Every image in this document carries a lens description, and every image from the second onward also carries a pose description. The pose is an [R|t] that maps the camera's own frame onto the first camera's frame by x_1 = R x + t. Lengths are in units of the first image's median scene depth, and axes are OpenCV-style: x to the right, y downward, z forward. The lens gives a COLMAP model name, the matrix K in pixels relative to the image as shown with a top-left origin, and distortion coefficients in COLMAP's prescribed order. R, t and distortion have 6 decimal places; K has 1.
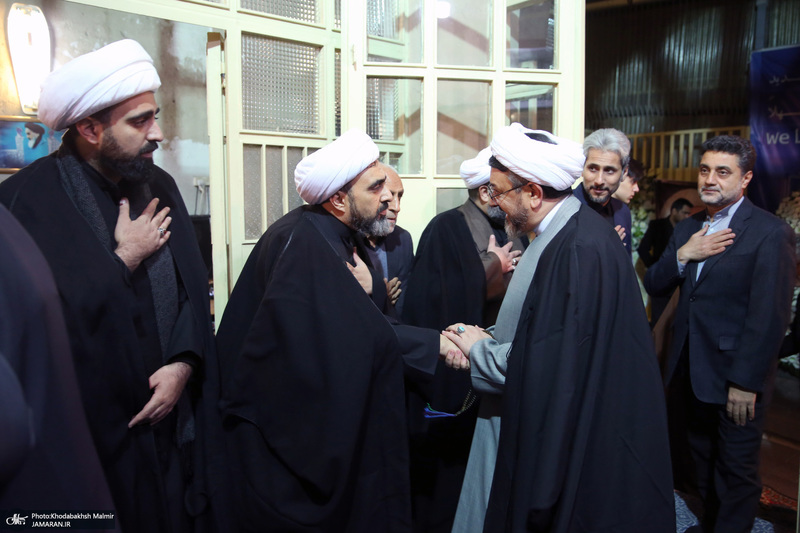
lens RADIAL K [[632.6, 0, 400.0], [0, 632.6, 266.5], [0, 0, 1]] dist [-0.102562, 0.123953]
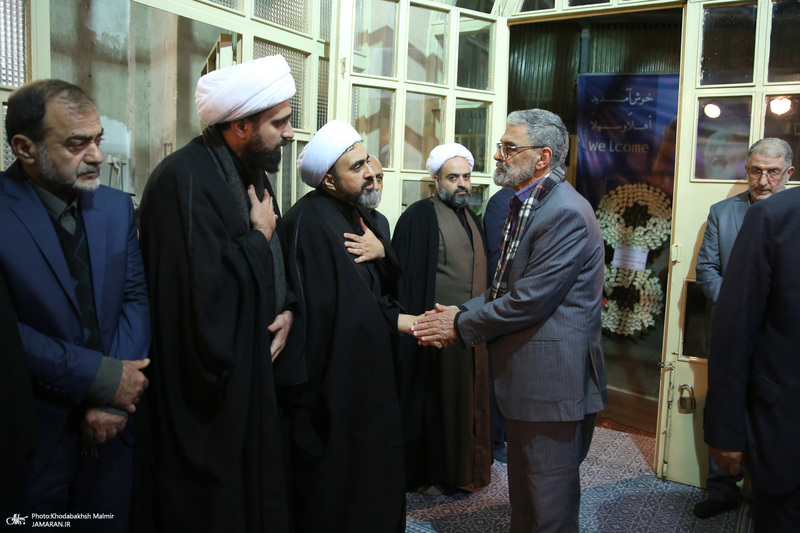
lens RADIAL K [[631.9, 0, 433.9], [0, 631.9, 248.3], [0, 0, 1]] dist [-0.086714, 0.101944]
pose [[0.942776, 0.008993, 0.333304, -0.111952], [-0.007030, 0.999950, -0.007094, 0.006529], [-0.333351, 0.004345, 0.942793, -0.067433]]
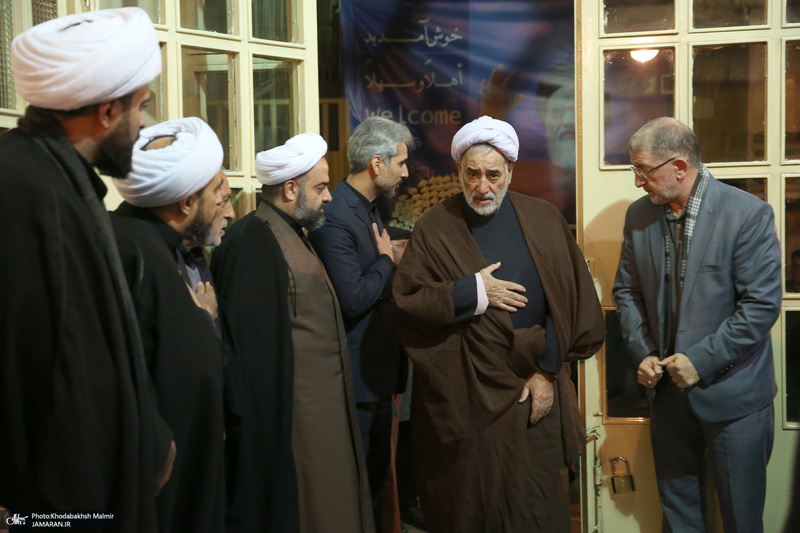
lens RADIAL K [[1145.2, 0, 400.0], [0, 1145.2, 266.5], [0, 0, 1]] dist [0.135151, -0.000041]
pose [[0.791392, -0.042729, 0.609813, -0.229595], [0.072950, 0.997027, -0.024811, 0.010495], [-0.606940, 0.064121, 0.792157, -0.106094]]
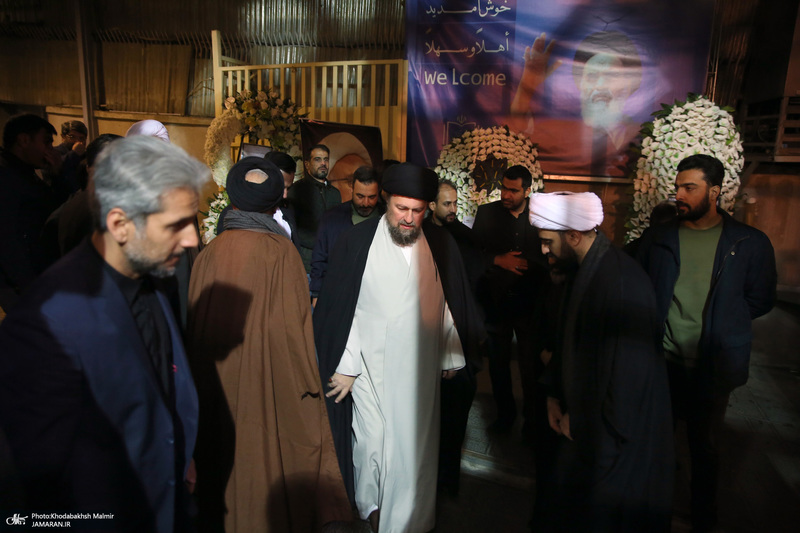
lens RADIAL K [[544.2, 0, 400.0], [0, 544.2, 266.5], [0, 0, 1]] dist [-0.075458, -0.000022]
pose [[0.875678, -0.072396, 0.477438, 0.183436], [0.025733, 0.994289, 0.103572, -0.021428], [-0.482210, -0.078410, 0.872540, 0.340627]]
